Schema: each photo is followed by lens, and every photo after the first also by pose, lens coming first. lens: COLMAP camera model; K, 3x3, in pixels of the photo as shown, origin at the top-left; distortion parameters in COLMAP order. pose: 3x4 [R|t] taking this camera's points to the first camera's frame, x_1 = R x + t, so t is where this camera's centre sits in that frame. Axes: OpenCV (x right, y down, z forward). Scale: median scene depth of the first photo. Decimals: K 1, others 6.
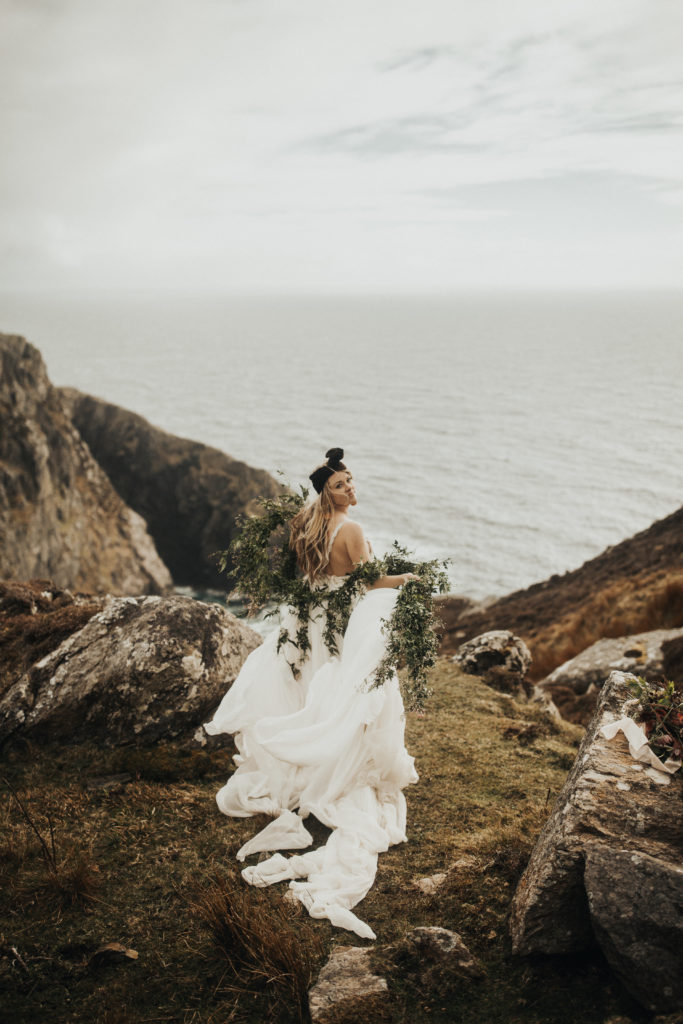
lens RADIAL K [[978.1, 0, 347.9], [0, 978.1, 511.3], [0, 0, 1]] dist [-0.010767, 0.000000]
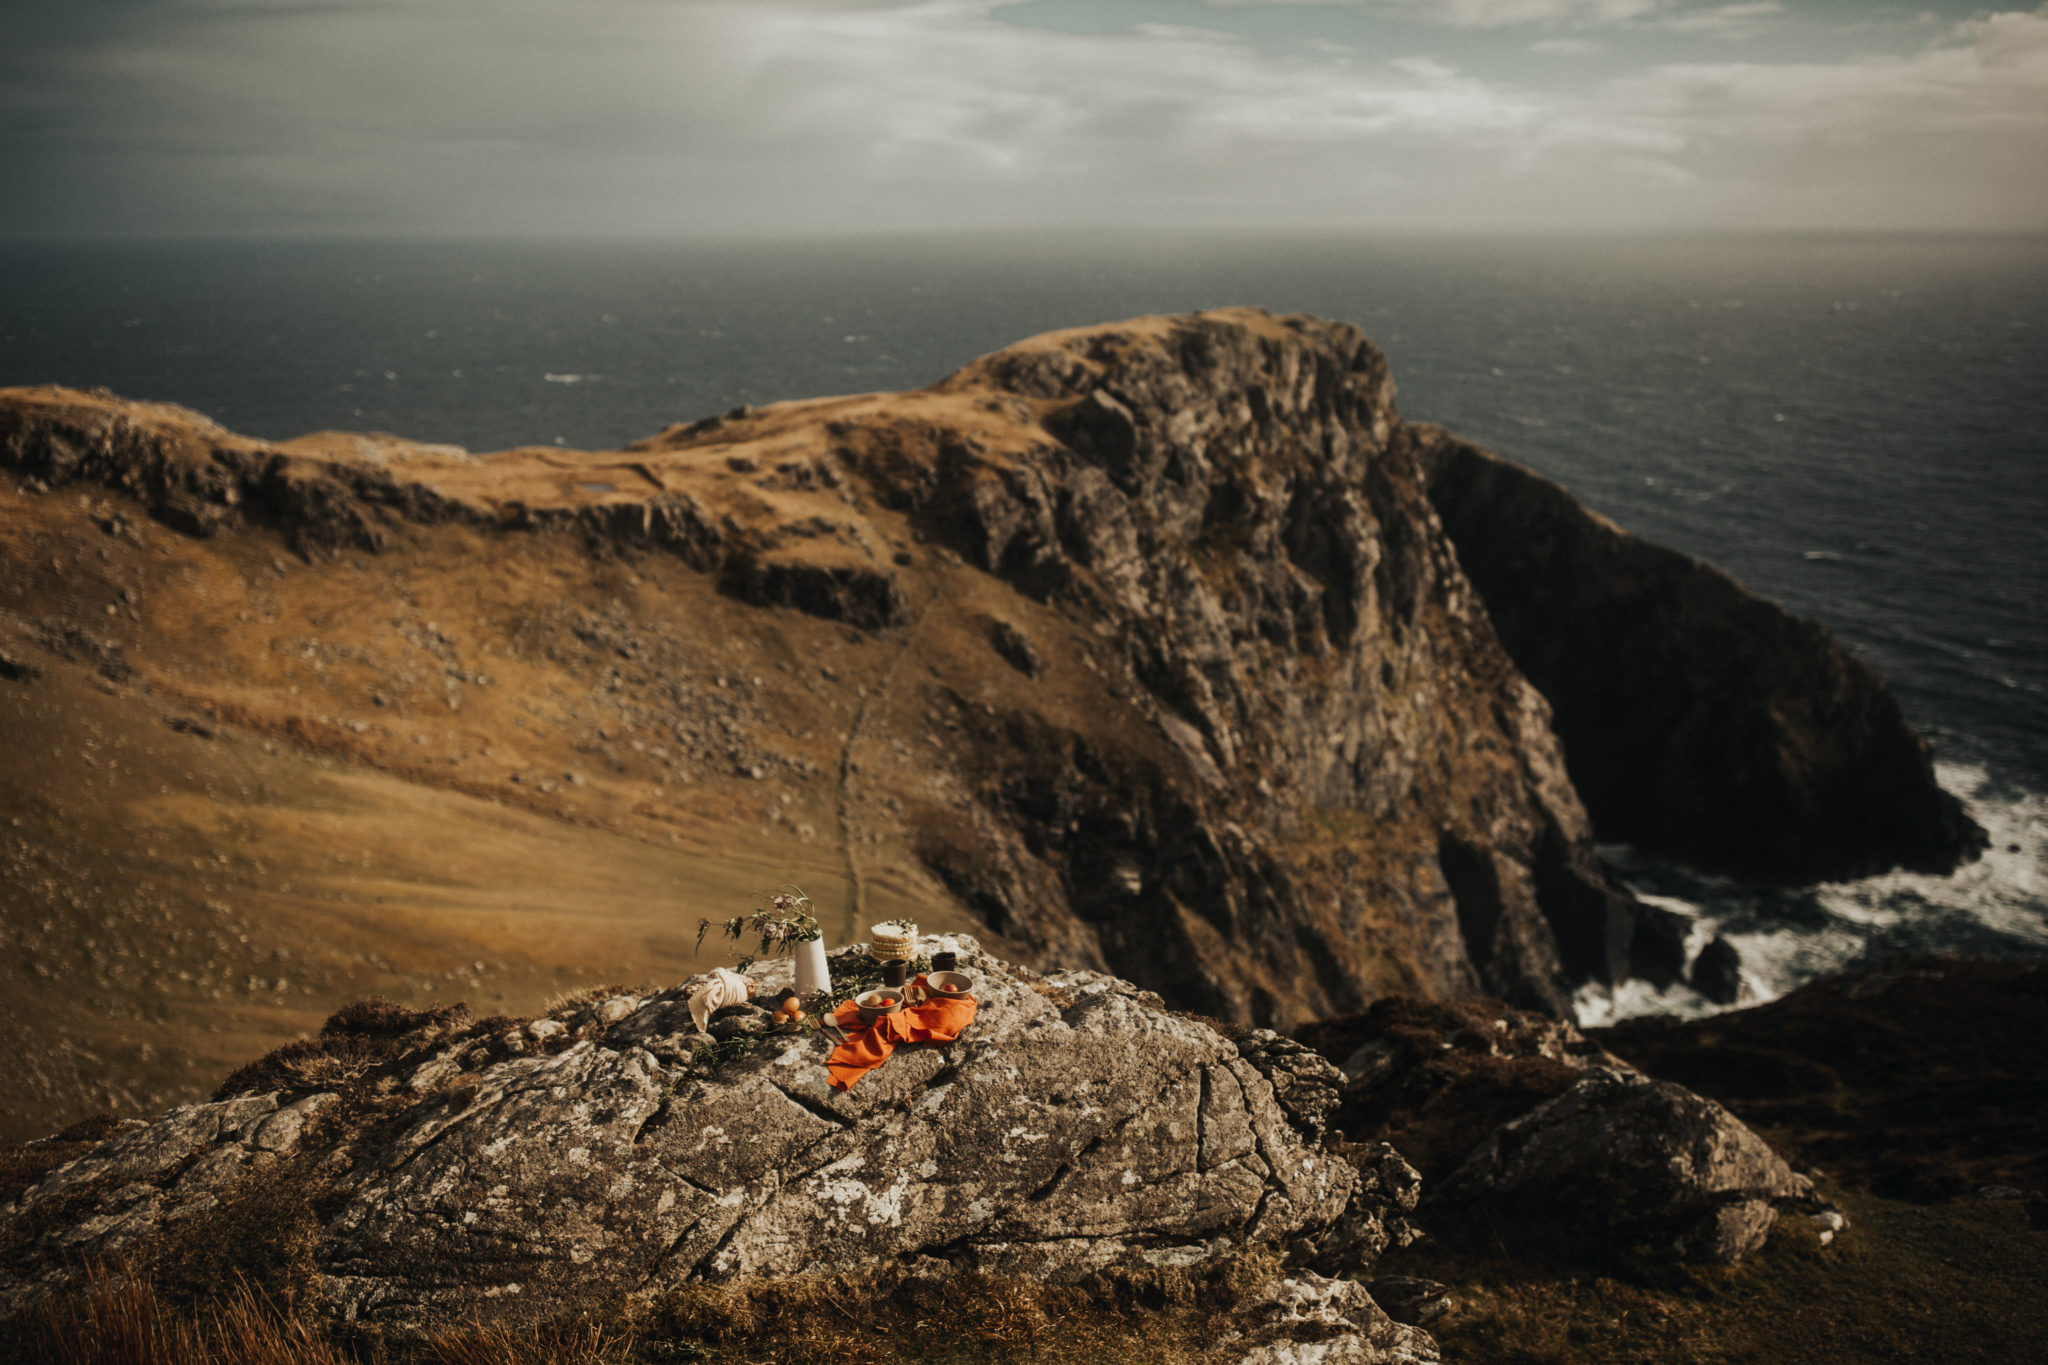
lens RADIAL K [[1954.7, 0, 1021.1], [0, 1954.7, 673.0], [0, 0, 1]] dist [-0.010421, 0.000000]
pose [[0.885883, 0.108905, -0.450945, 0.048728], [-0.108407, 0.993739, 0.027026, -0.200611], [0.451065, 0.024944, 0.892142, -0.652308]]
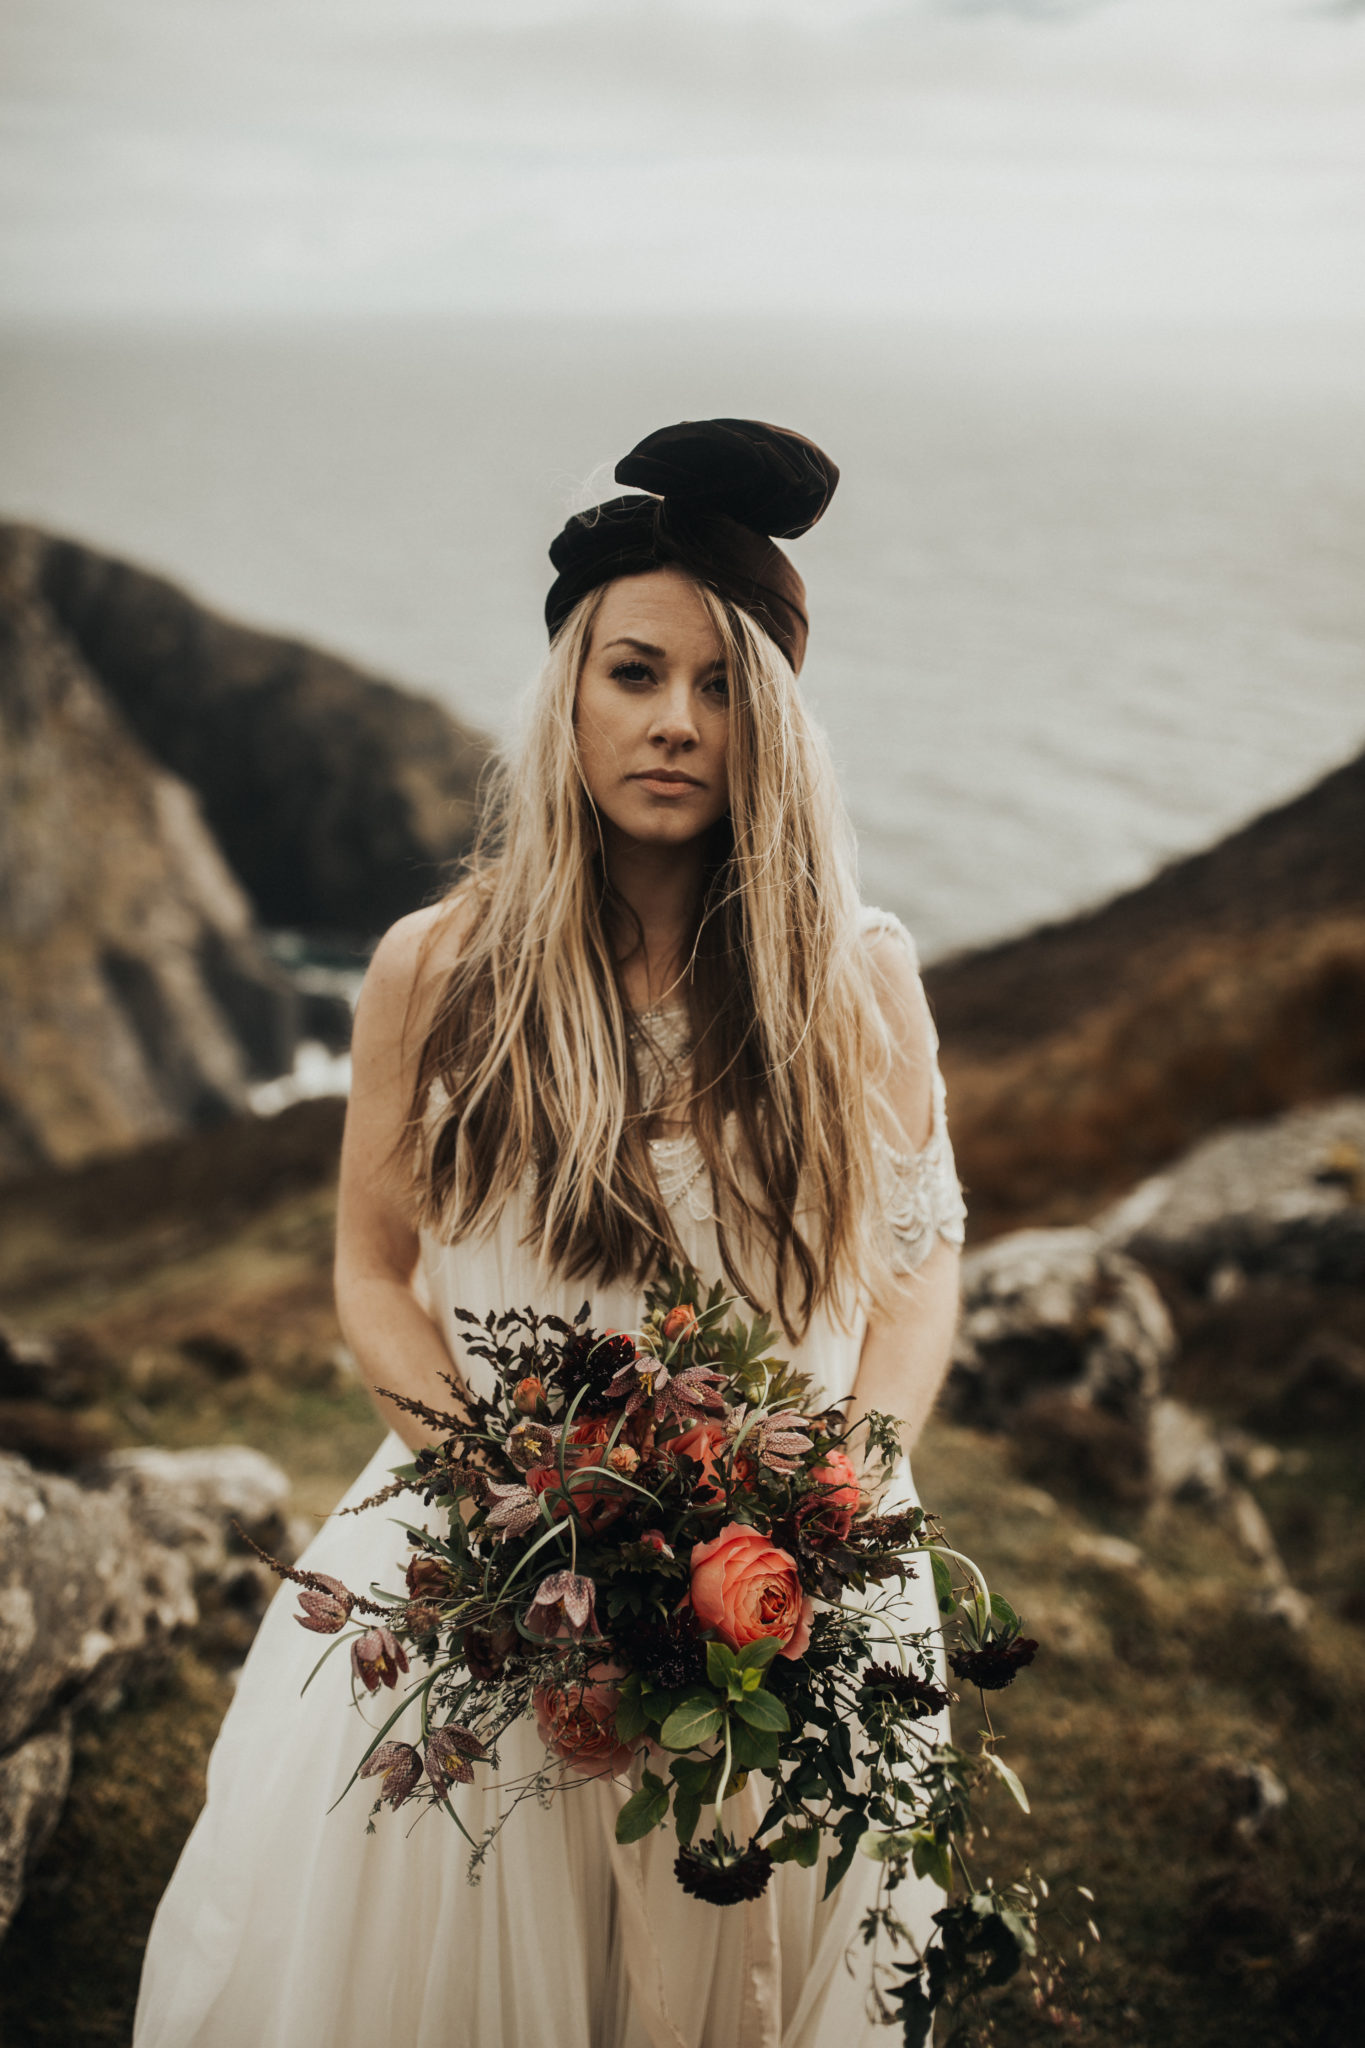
lens RADIAL K [[1954.7, 0, 665.6], [0, 1954.7, 1020.8], [0, 0, 1]] dist [-0.010421, 0.000000]
pose [[0.999585, -0.000467, 0.028813, 0.030184], [-0.003034, 0.992603, 0.121366, -0.005288], [-0.028657, -0.121403, 0.992190, 0.482190]]
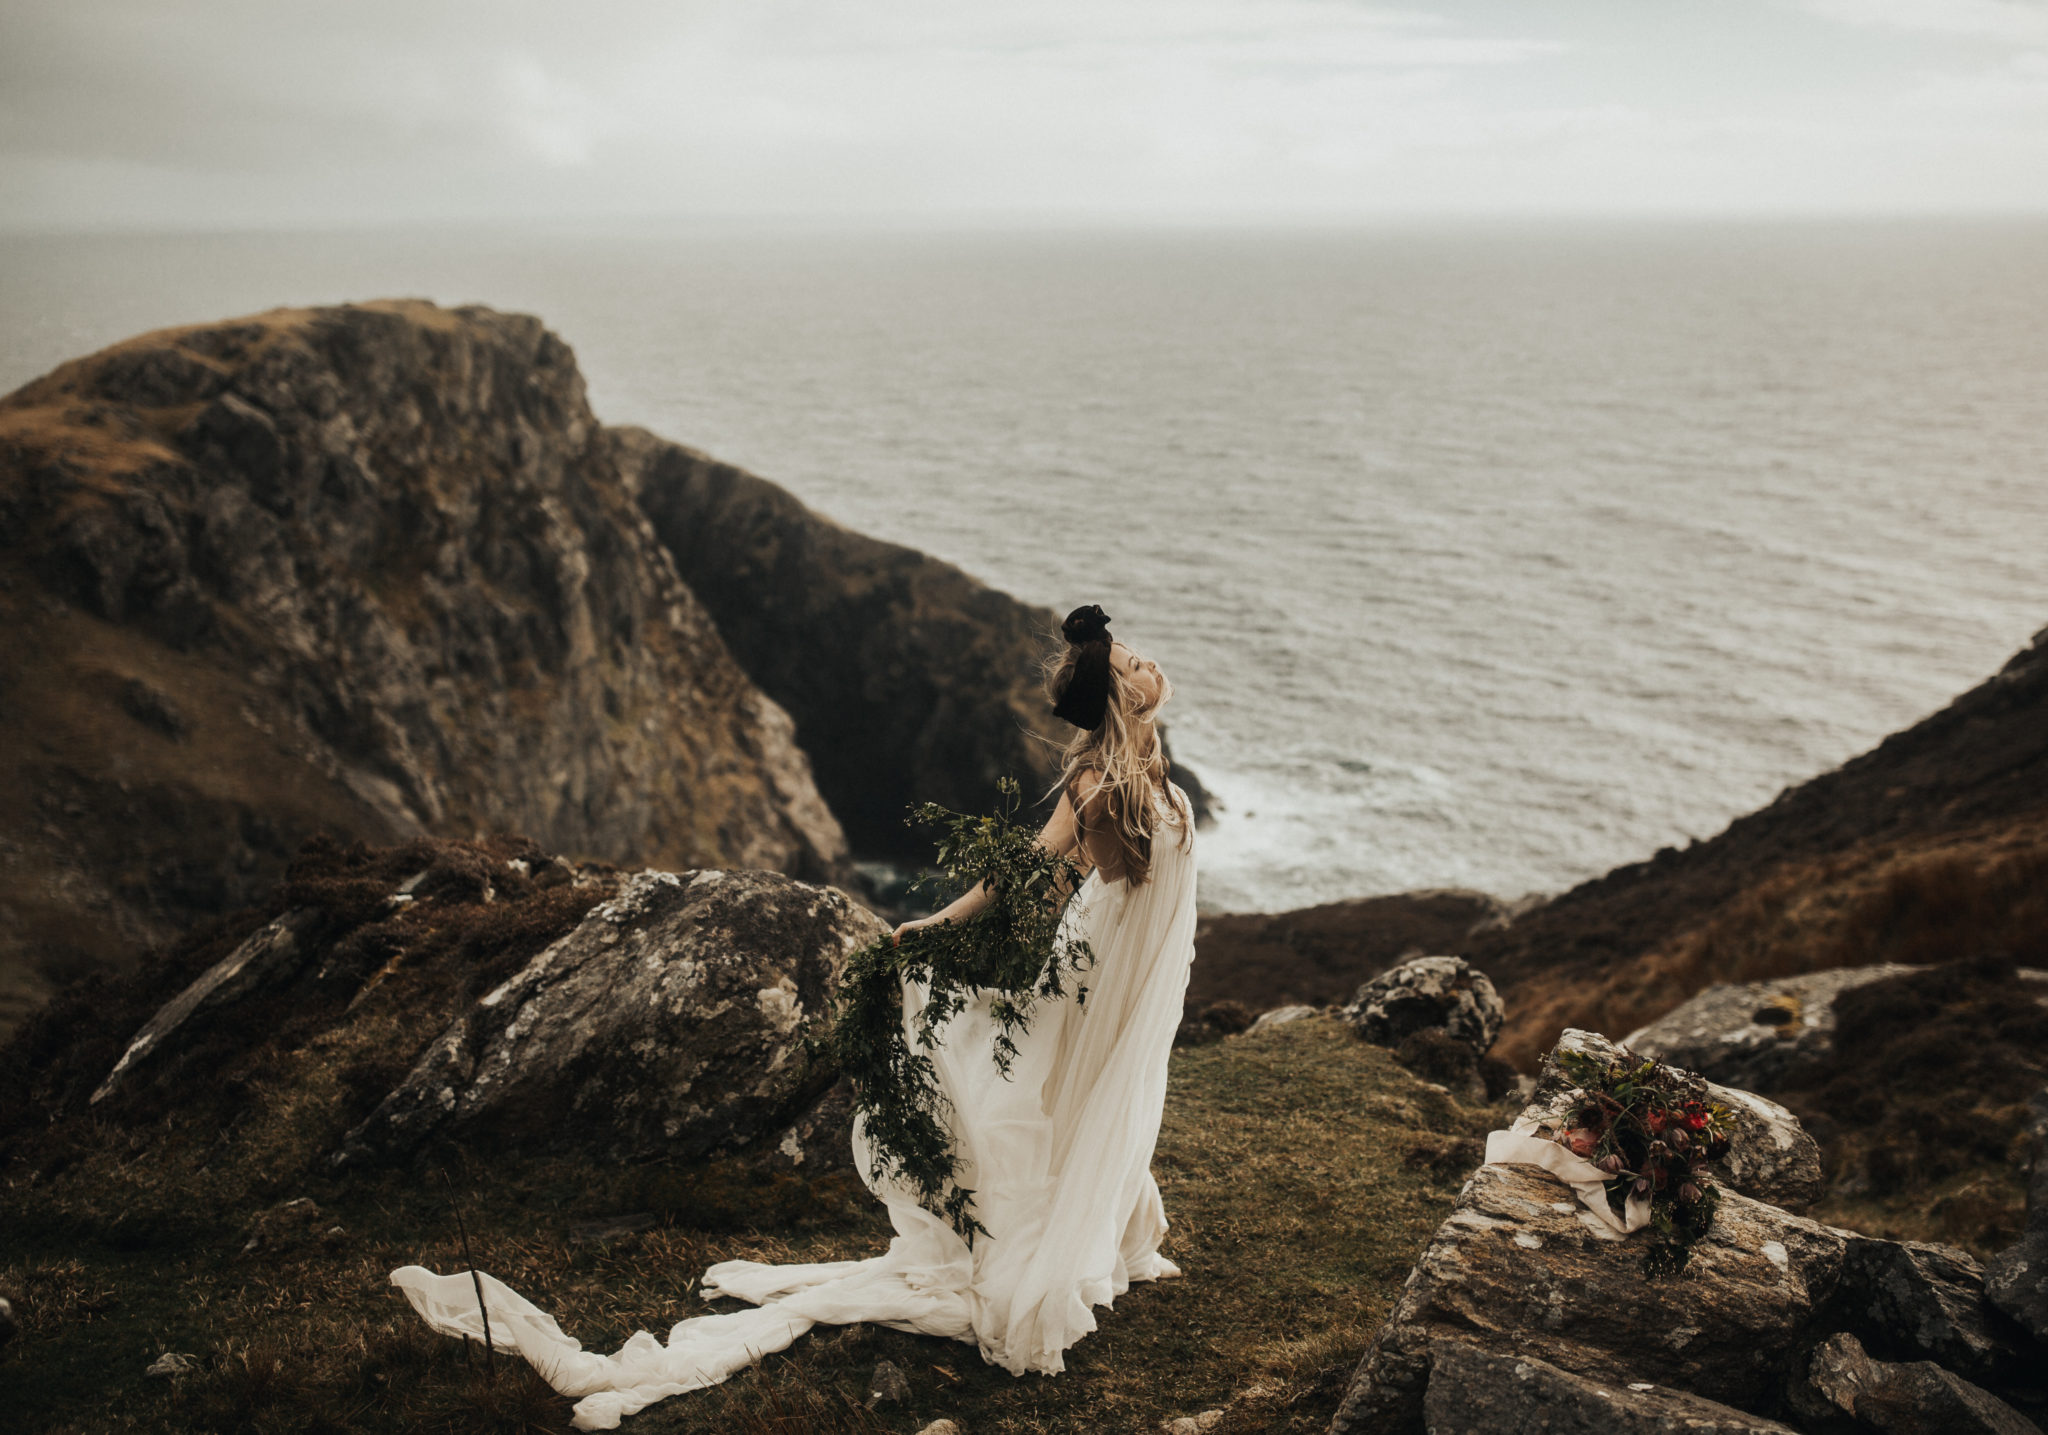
lens RADIAL K [[2130.9, 0, 1118.6], [0, 2130.9, 729.5], [0, 0, 1]] dist [-0.011451, 0.000000]
pose [[0.998483, 0.014154, -0.053211, 0.051782], [-0.013464, 0.999821, 0.013290, -0.002866], [0.053390, -0.012553, 0.998495, -0.067961]]
